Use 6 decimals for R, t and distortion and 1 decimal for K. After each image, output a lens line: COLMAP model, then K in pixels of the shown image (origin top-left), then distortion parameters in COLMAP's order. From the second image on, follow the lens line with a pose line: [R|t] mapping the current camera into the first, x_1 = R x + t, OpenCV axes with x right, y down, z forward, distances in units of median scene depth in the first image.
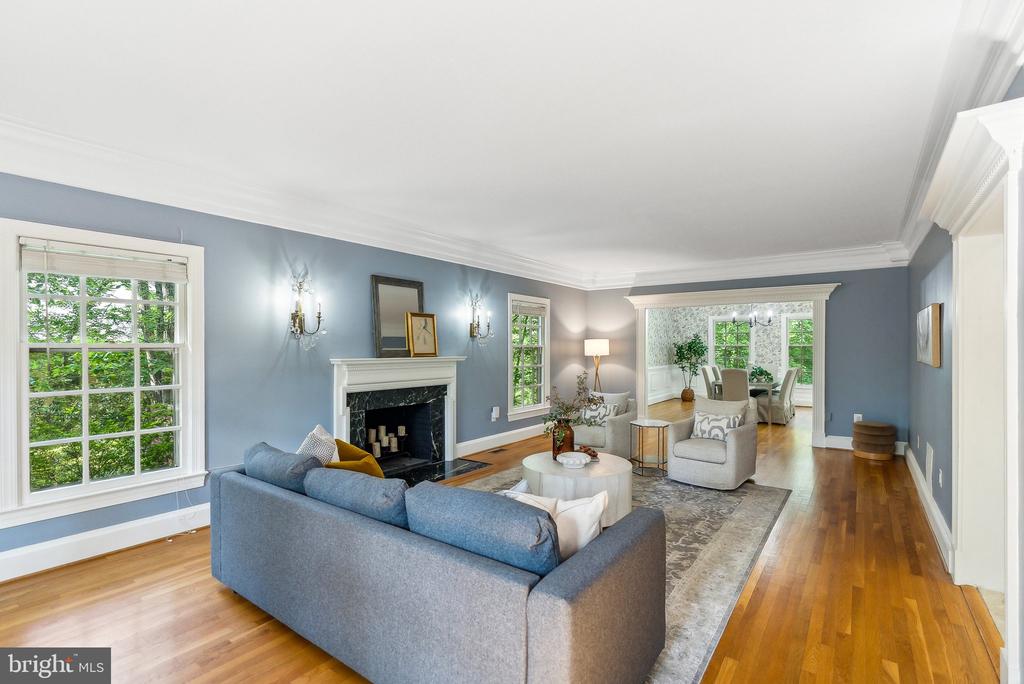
lens RADIAL K [[471.6, 0, 516.0], [0, 471.6, 347.5], [0, 0, 1]] dist [-0.009310, 0.003663]
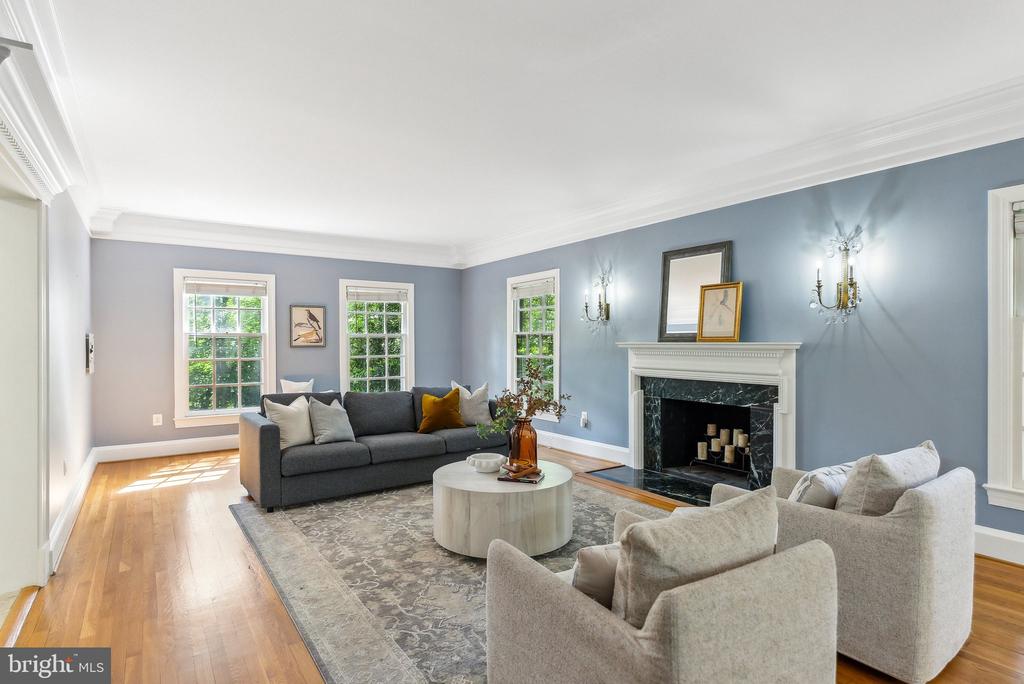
lens RADIAL K [[533.2, 0, 511.9], [0, 533.2, 345.4], [0, 0, 1]] dist [-0.001465, -0.000055]
pose [[-0.327150, 0.006992, -0.944947, 0.702516], [0.002239, 0.999976, 0.006624, 0.018880], [0.944970, 0.000051, -0.327157, 0.954662]]
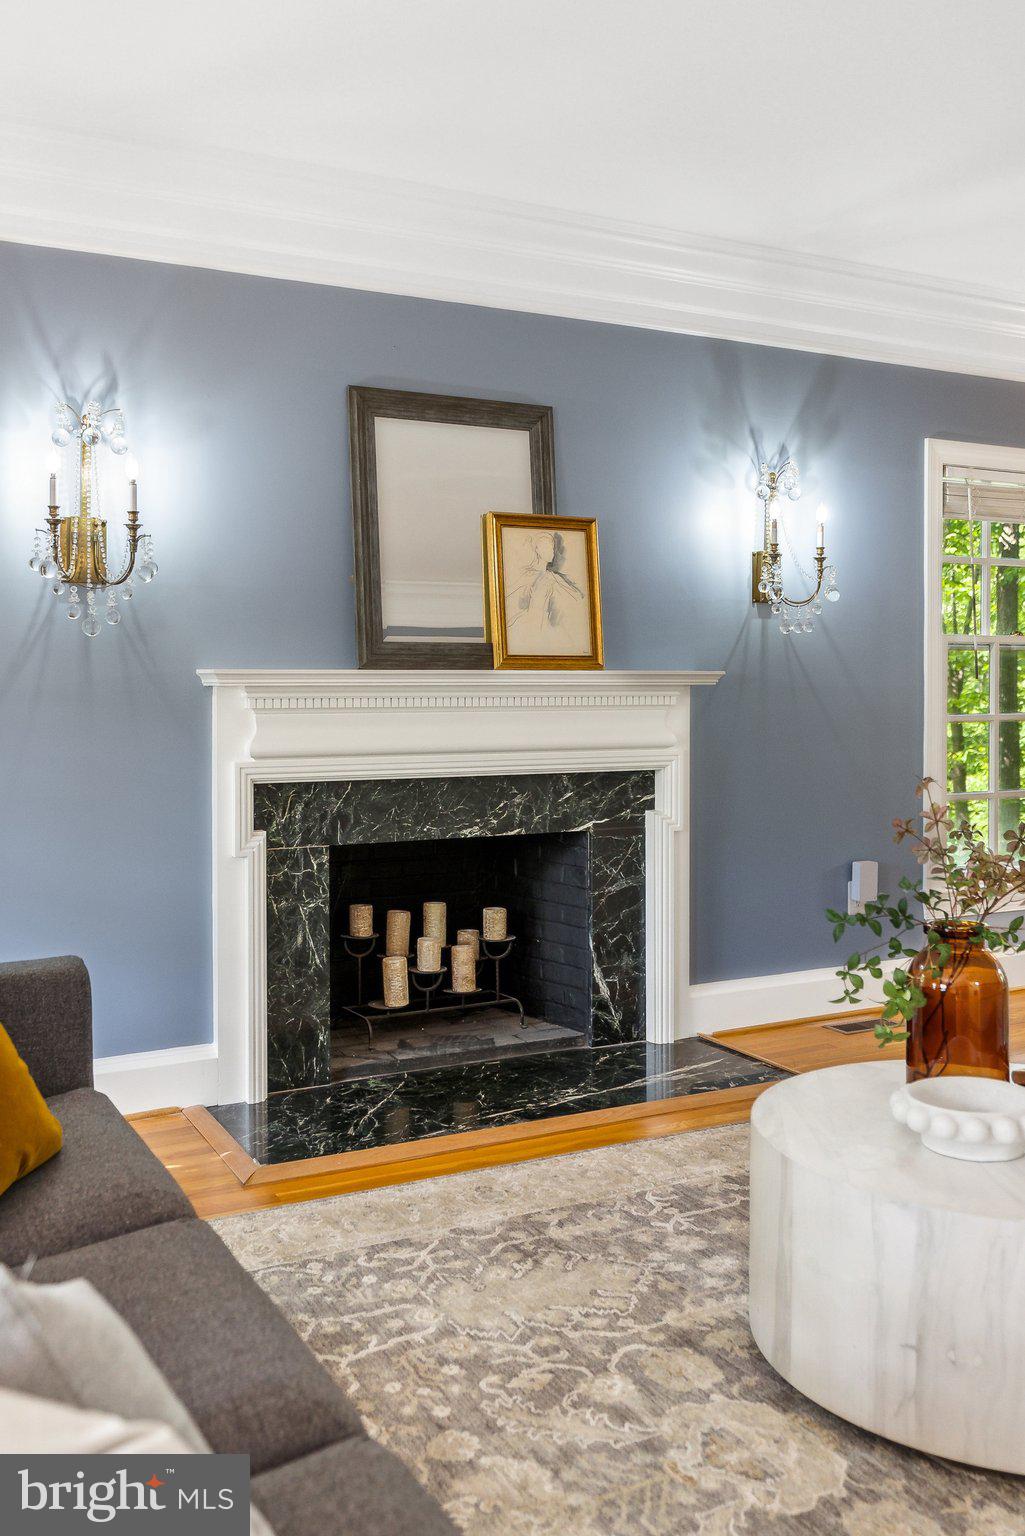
lens RADIAL K [[1374.0, 0, 503.0], [0, 1374.0, 706.5], [0, 0, 1]] dist [0.006156, 0.001683]
pose [[0.896942, 0.005817, -0.442110, 0.143632], [0.001925, 0.999853, 0.017061, 0.027984], [0.442144, -0.016154, 0.896798, 0.243458]]
